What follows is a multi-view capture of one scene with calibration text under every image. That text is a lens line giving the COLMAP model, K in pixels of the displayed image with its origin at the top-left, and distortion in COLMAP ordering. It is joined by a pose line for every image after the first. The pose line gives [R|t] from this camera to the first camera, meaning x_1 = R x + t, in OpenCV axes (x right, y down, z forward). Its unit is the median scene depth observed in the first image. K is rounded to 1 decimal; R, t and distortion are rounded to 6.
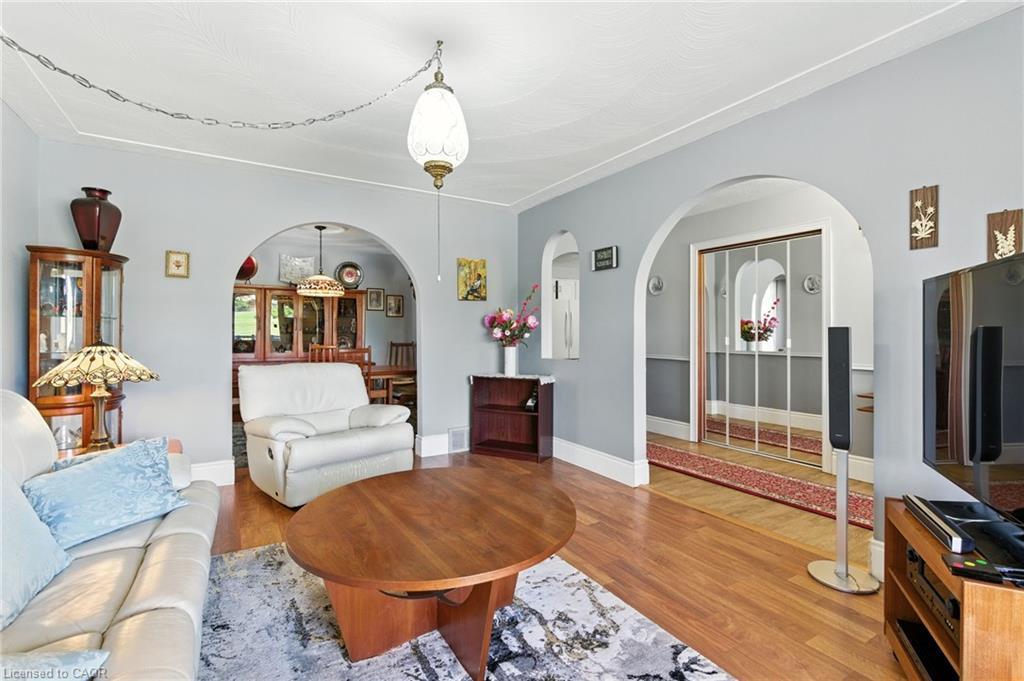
lens RADIAL K [[462.2, 0, 507.5], [0, 462.2, 336.3], [0, 0, 1]] dist [-0.000442, -0.000886]
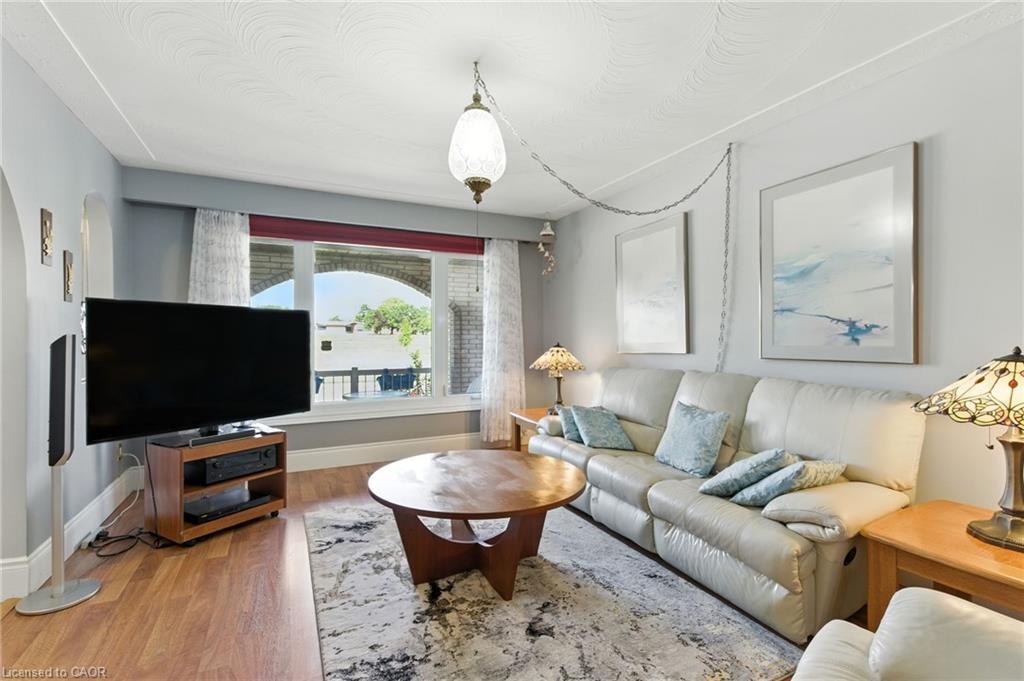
lens RADIAL K [[463.5, 0, 509.2], [0, 463.5, 341.7], [0, 0, 1]] dist [0.000556, -0.000814]
pose [[-0.996534, 0.001523, 0.083167, -0.334402], [0.003025, 0.999835, 0.017937, -0.026438], [-0.083126, 0.018127, -0.996374, 2.211095]]
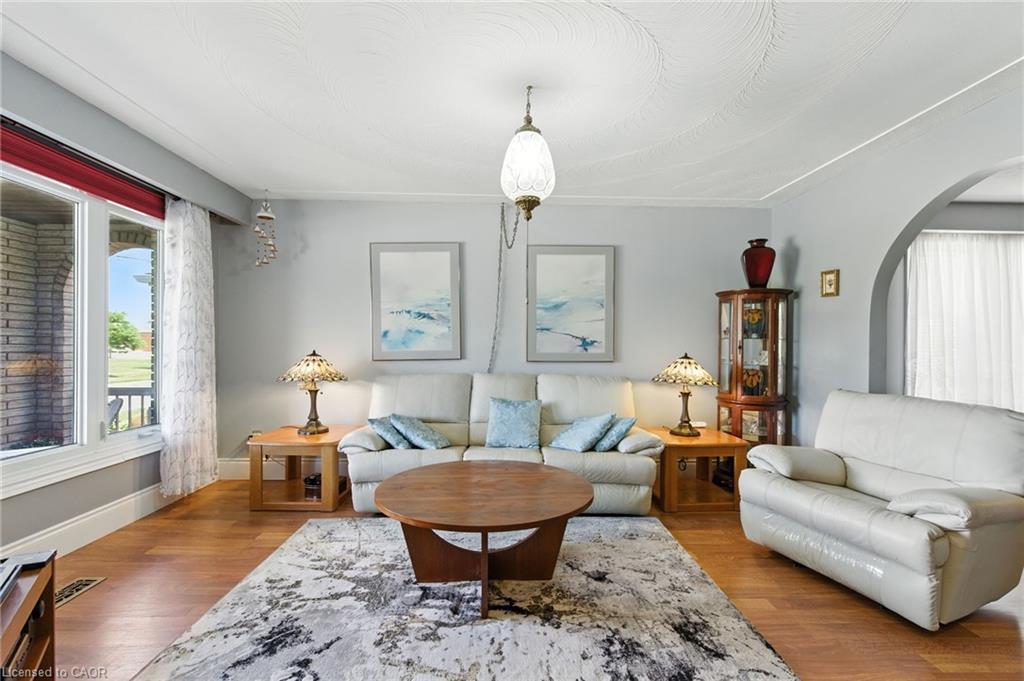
lens RADIAL K [[463.5, 0, 509.2], [0, 463.5, 341.7], [0, 0, 1]] dist [0.000556, -0.000814]
pose [[-0.485037, -0.018118, -0.874306, 0.916890], [-0.017285, 0.999789, -0.011129, -0.010039], [0.874323, 0.009715, -0.485248, 1.620405]]
